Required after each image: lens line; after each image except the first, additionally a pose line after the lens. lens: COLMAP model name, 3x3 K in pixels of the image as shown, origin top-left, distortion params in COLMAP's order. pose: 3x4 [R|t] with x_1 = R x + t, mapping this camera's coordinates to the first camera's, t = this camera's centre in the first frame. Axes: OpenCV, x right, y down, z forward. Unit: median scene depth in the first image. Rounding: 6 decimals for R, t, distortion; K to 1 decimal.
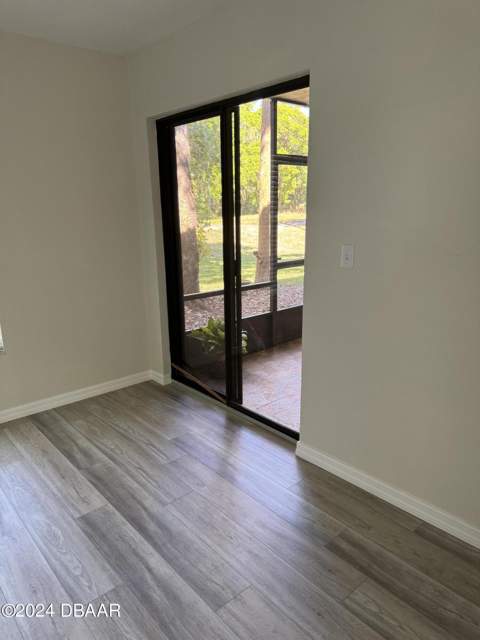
lens RADIAL K [[451.4, 0, 239.8], [0, 451.4, 320.5], [0, 0, 1]] dist [0.005395, 0.000871]
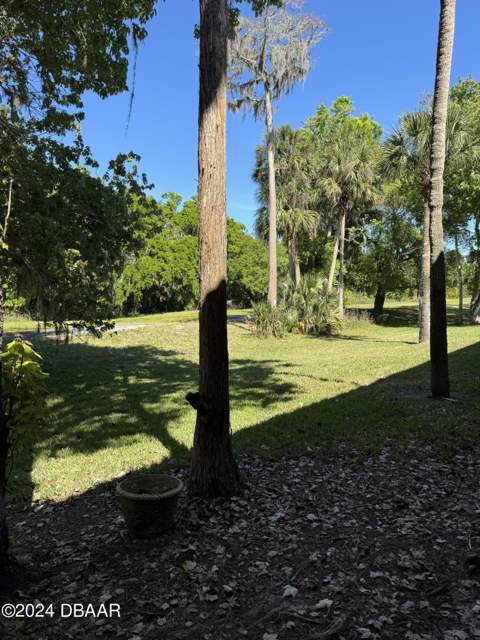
lens RADIAL K [[451.4, 0, 240.2], [0, 451.4, 320.7], [0, 0, 1]] dist [0.005395, 0.000871]
pose [[0.986592, -0.023393, 0.161521, 0.007851], [0.055972, 0.978152, -0.200215, -0.081382], [-0.153308, 0.206571, 0.966346, 0.351251]]
